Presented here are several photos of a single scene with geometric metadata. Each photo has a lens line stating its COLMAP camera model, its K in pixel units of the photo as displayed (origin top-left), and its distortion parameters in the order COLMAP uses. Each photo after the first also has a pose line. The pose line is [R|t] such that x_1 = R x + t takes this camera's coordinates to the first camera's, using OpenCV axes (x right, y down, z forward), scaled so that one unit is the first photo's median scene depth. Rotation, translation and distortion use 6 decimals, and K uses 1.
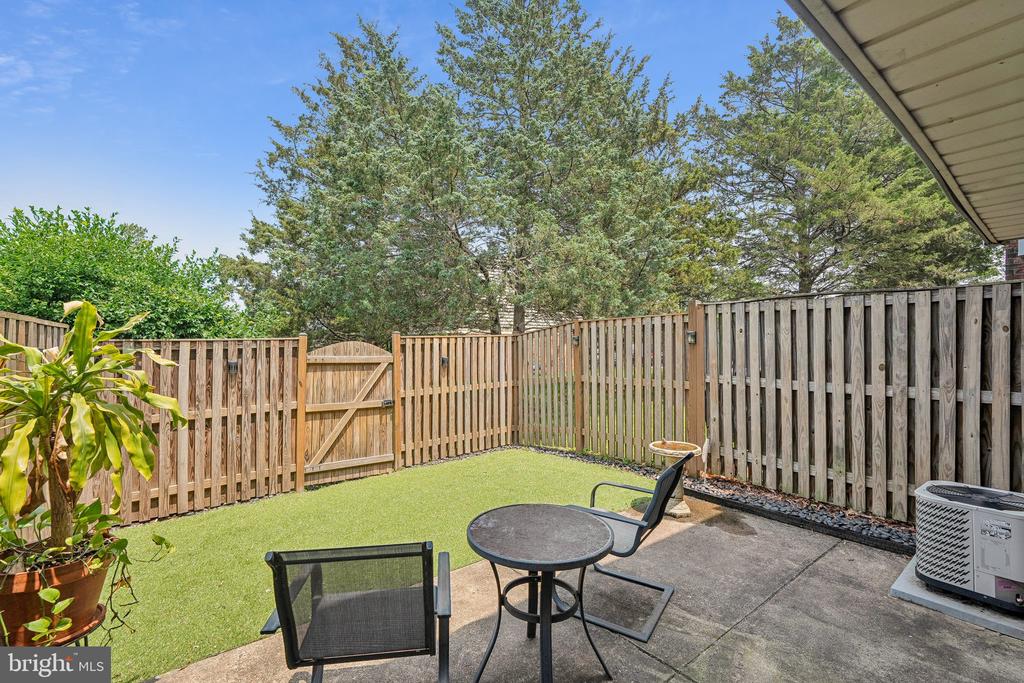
lens RADIAL K [[453.0, 0, 515.2], [0, 453.0, 339.1], [0, 0, 1]] dist [-0.011633, 0.003139]
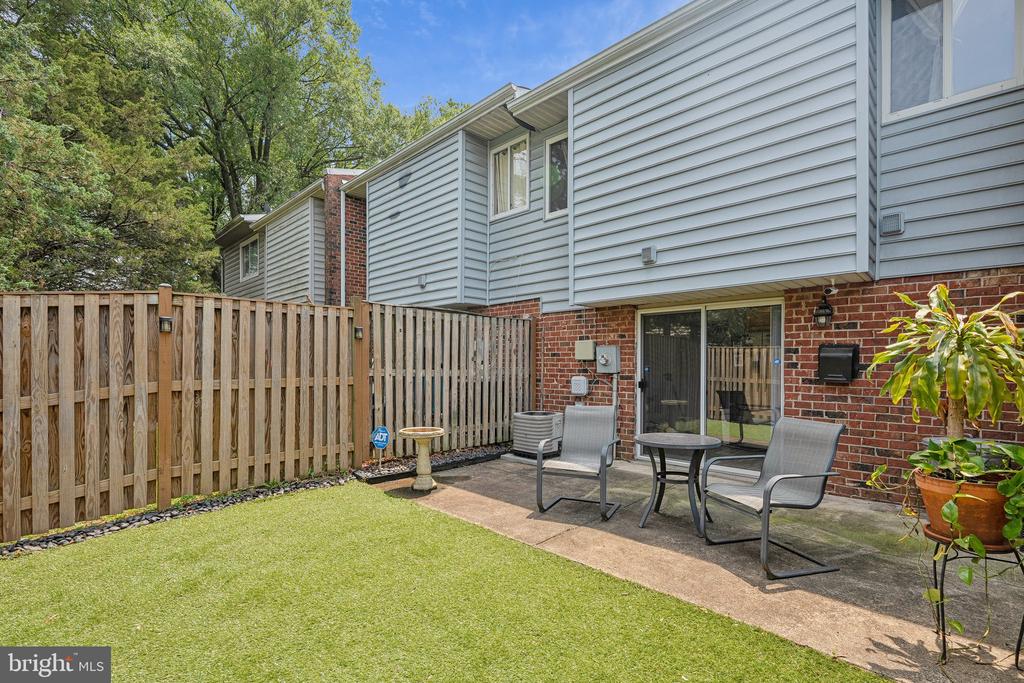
lens RADIAL K [[453.0, 0, 520.7], [0, 453.0, 368.9], [0, 0, 1]] dist [-0.011633, 0.003139]
pose [[-0.152182, -0.004512, 0.988342, -0.606607], [-0.018680, 0.999824, 0.001688, 0.062505], [-0.988176, -0.018206, -0.152239, 0.722611]]
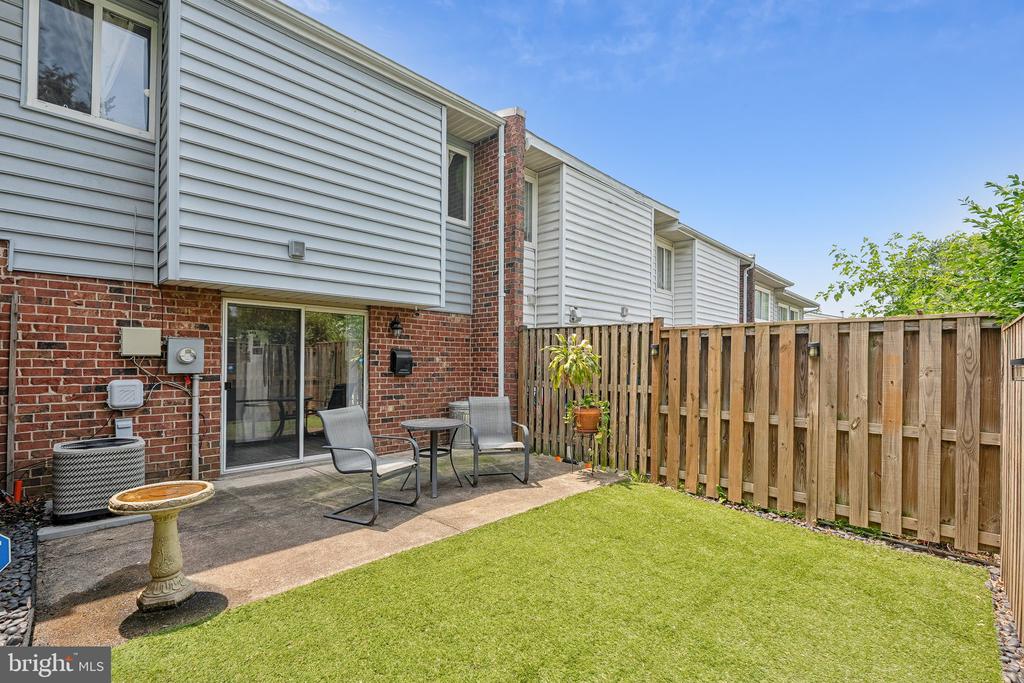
lens RADIAL K [[453.0, 0, 508.1], [0, 453.0, 359.0], [0, 0, 1]] dist [-0.011633, 0.003139]
pose [[-0.993481, -0.007378, -0.113755, -0.022881], [-0.005556, 0.999851, -0.016322, 0.053193], [0.113858, -0.015583, -0.993375, 1.272391]]
